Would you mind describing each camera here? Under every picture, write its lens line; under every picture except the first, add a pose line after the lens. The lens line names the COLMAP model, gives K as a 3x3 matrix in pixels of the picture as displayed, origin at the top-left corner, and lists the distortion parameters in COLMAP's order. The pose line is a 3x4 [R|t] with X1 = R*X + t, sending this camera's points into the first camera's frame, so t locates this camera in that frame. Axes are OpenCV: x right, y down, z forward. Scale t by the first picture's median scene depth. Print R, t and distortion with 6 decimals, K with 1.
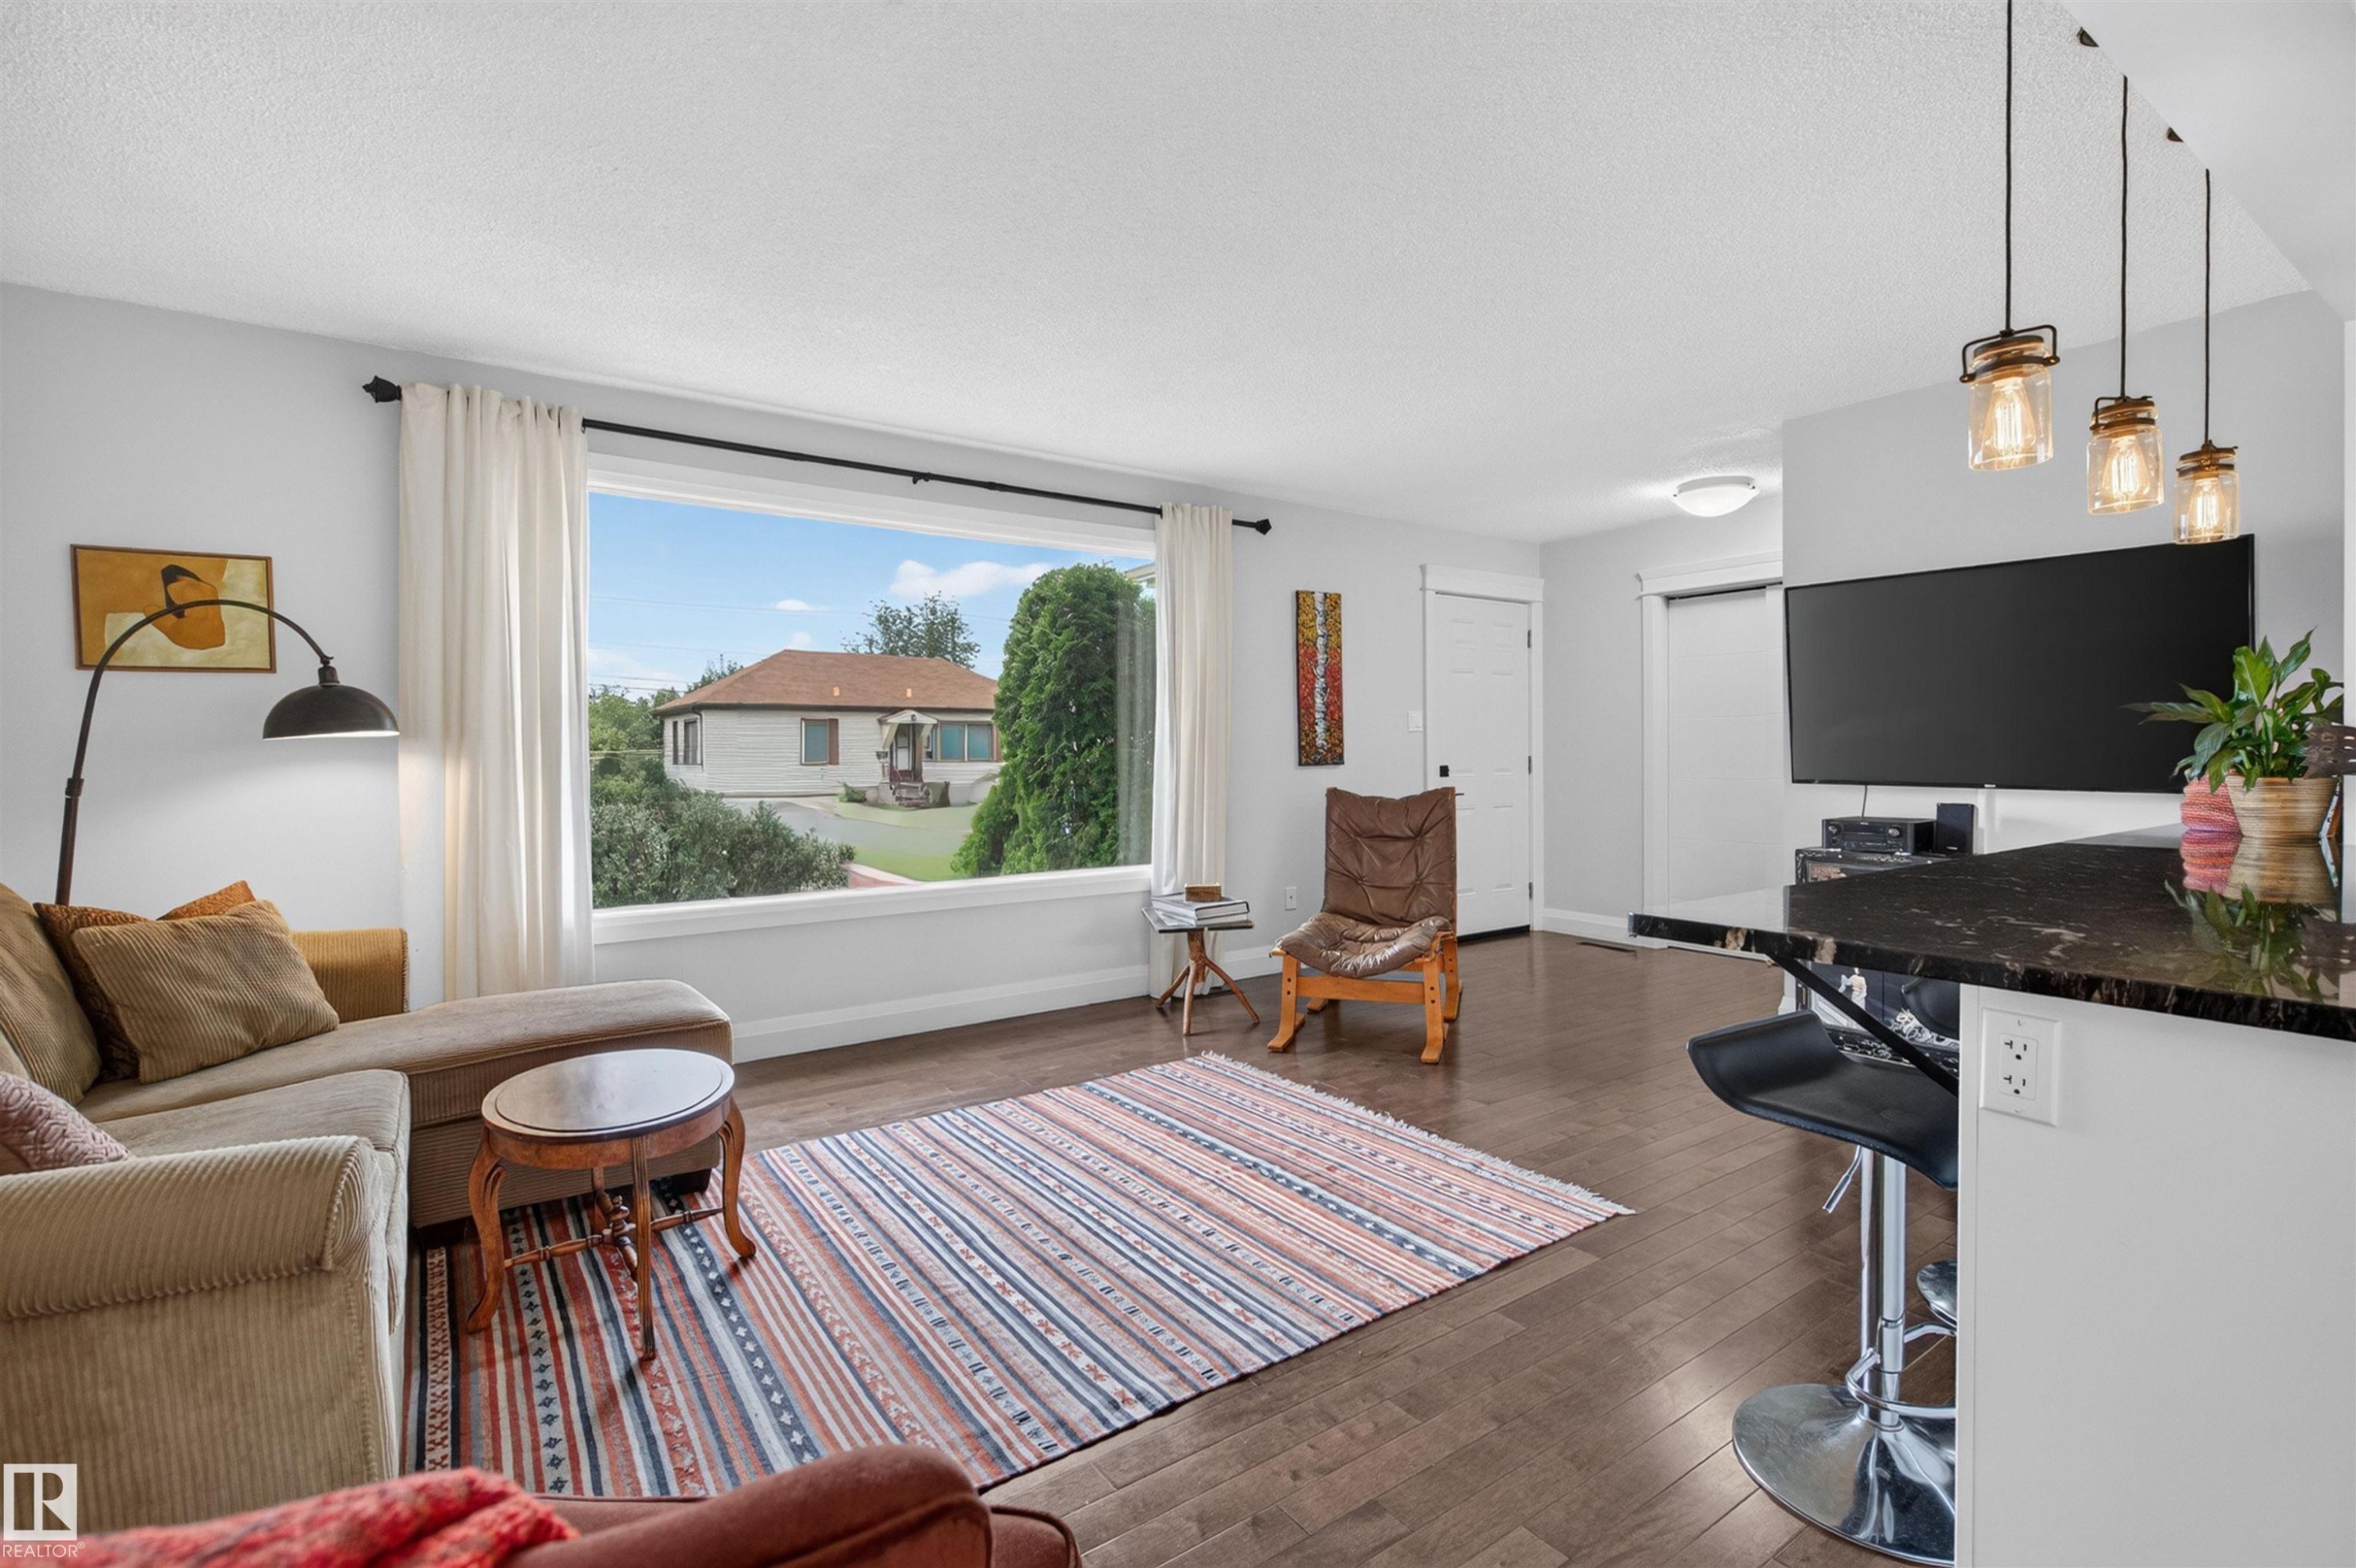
lens RADIAL K [[1067.7, 0, 1183.7], [0, 1067.7, 781.0], [0, 0, 1]] dist [-0.008893, -0.000041]
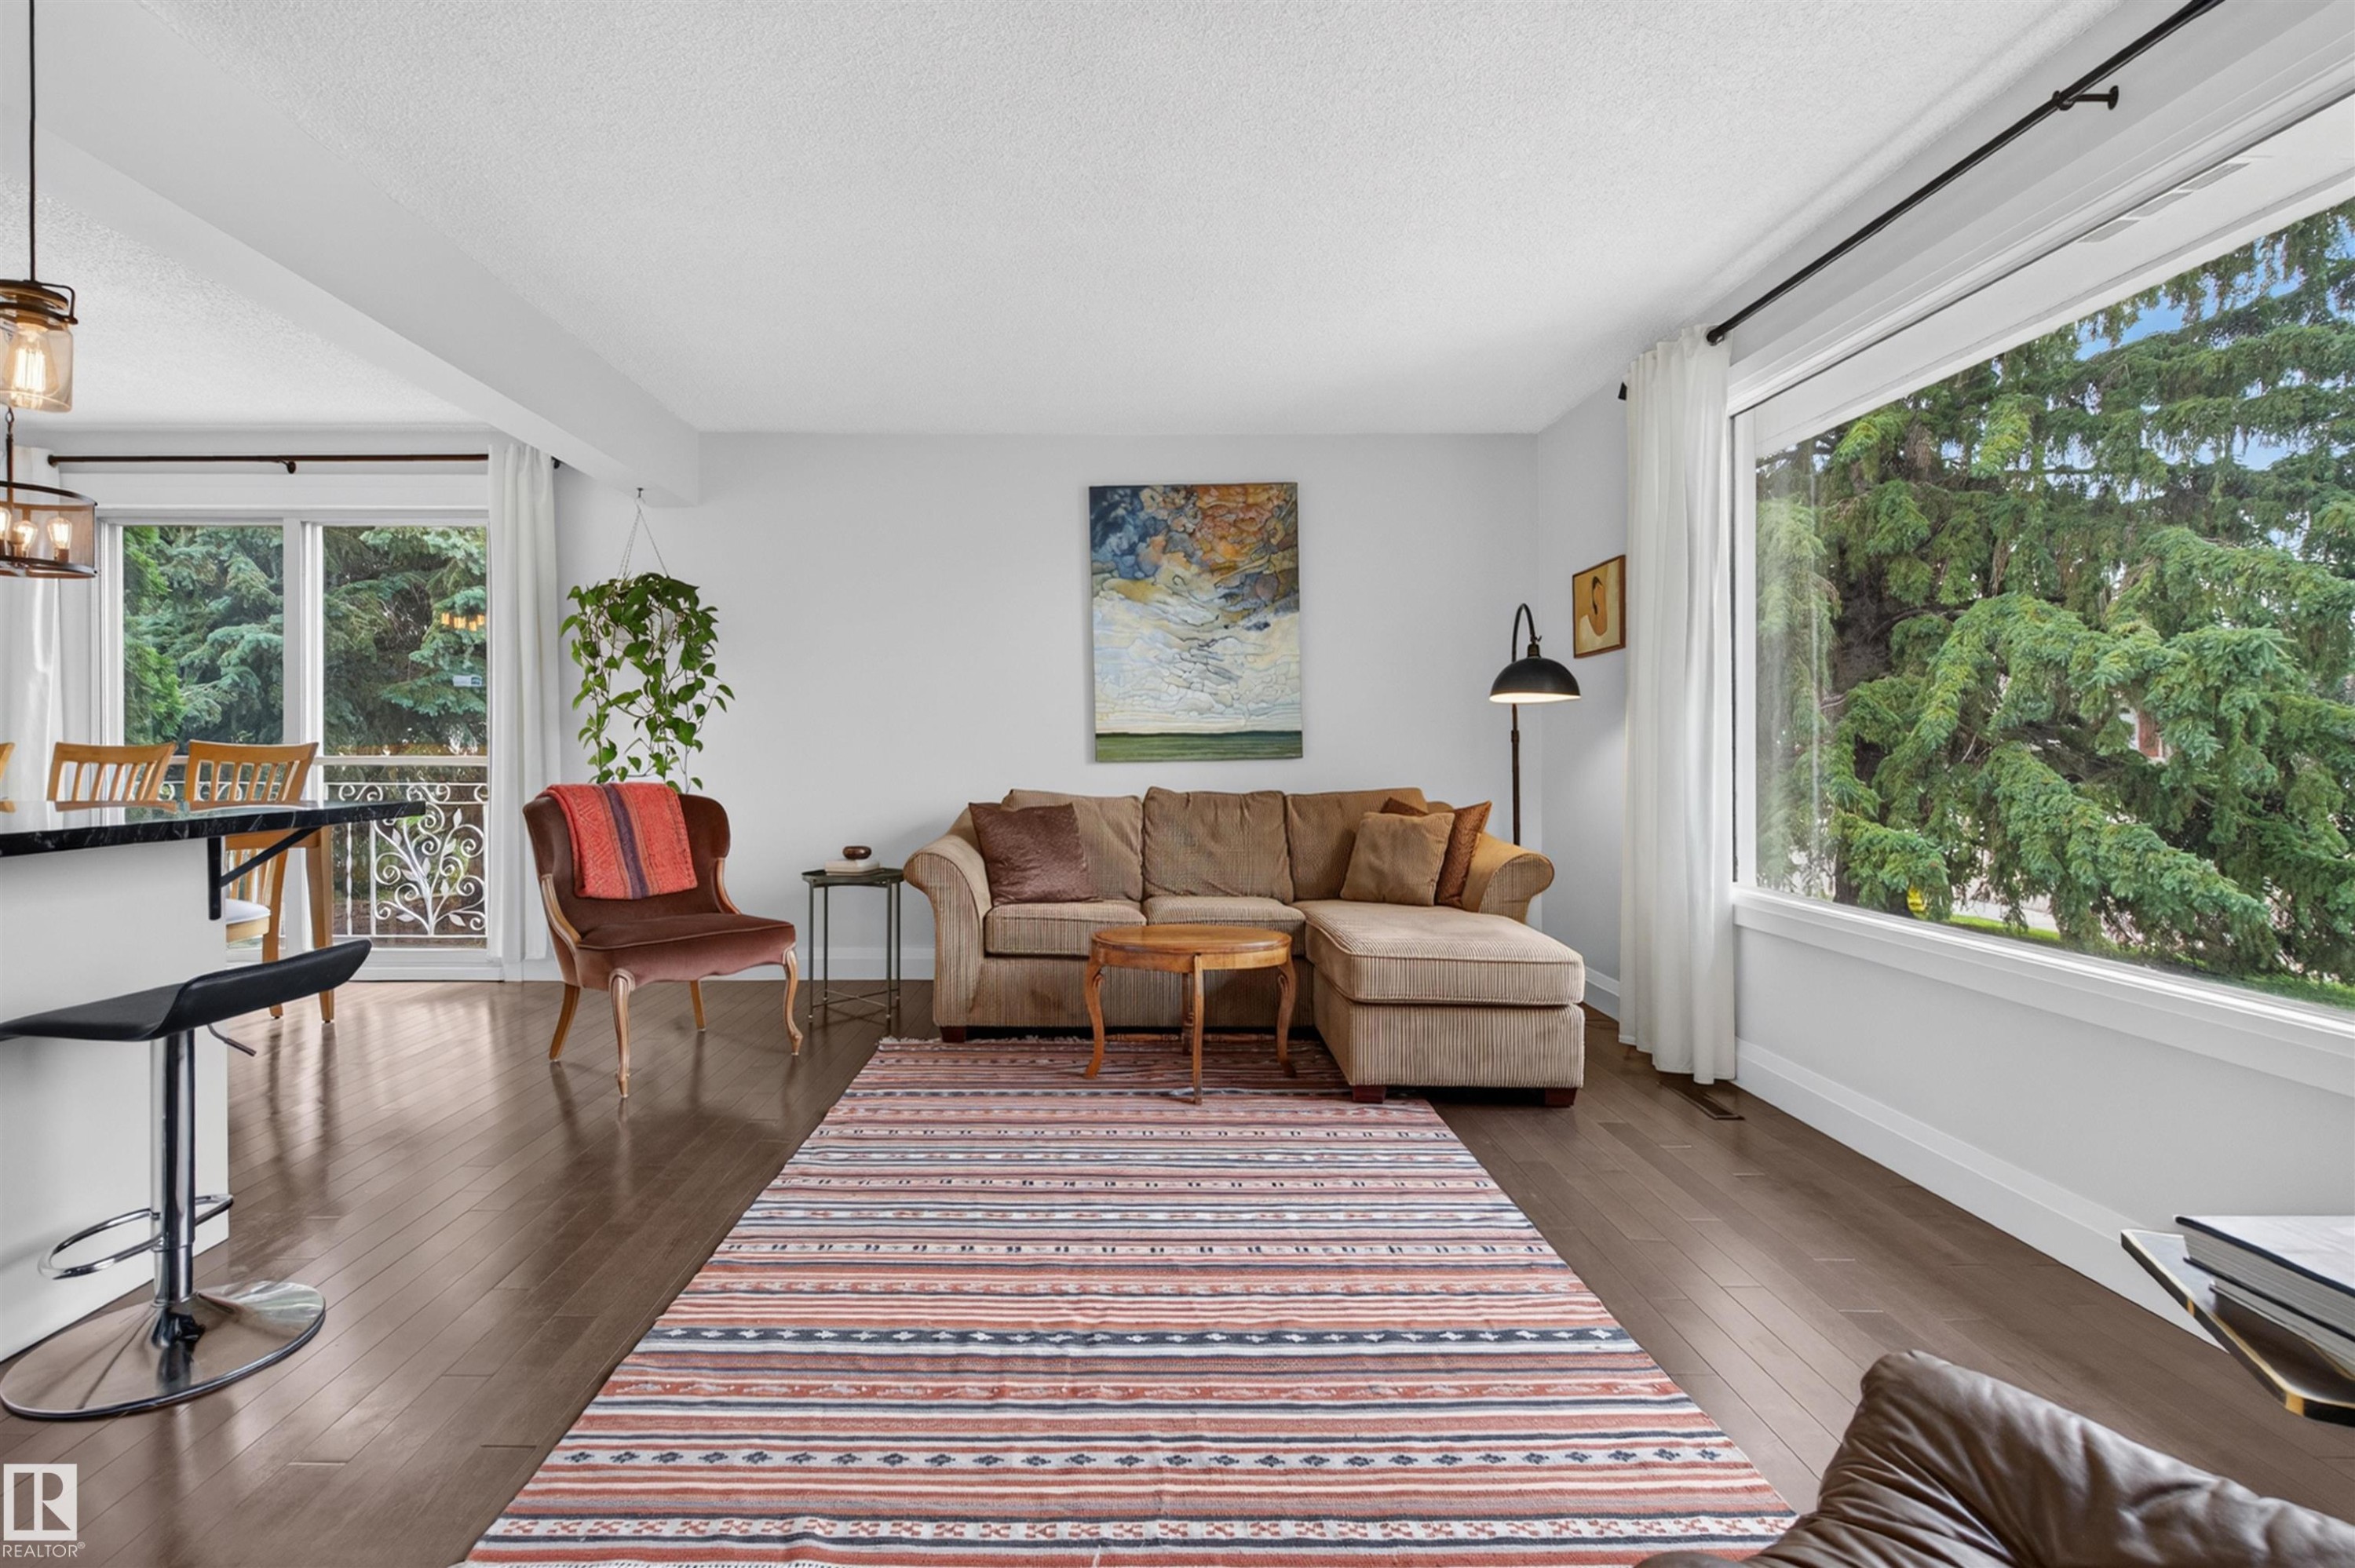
lens RADIAL K [[1086.8, 0, 1118.6], [0, 1086.8, 761.3], [0, 0, 1]] dist [0.001997, -0.000646]
pose [[-0.569675, 0.017711, -0.821679, 0.305002], [-0.018862, 0.999223, 0.034615, -0.001657], [0.821653, 0.035218, -0.568899, 0.720602]]
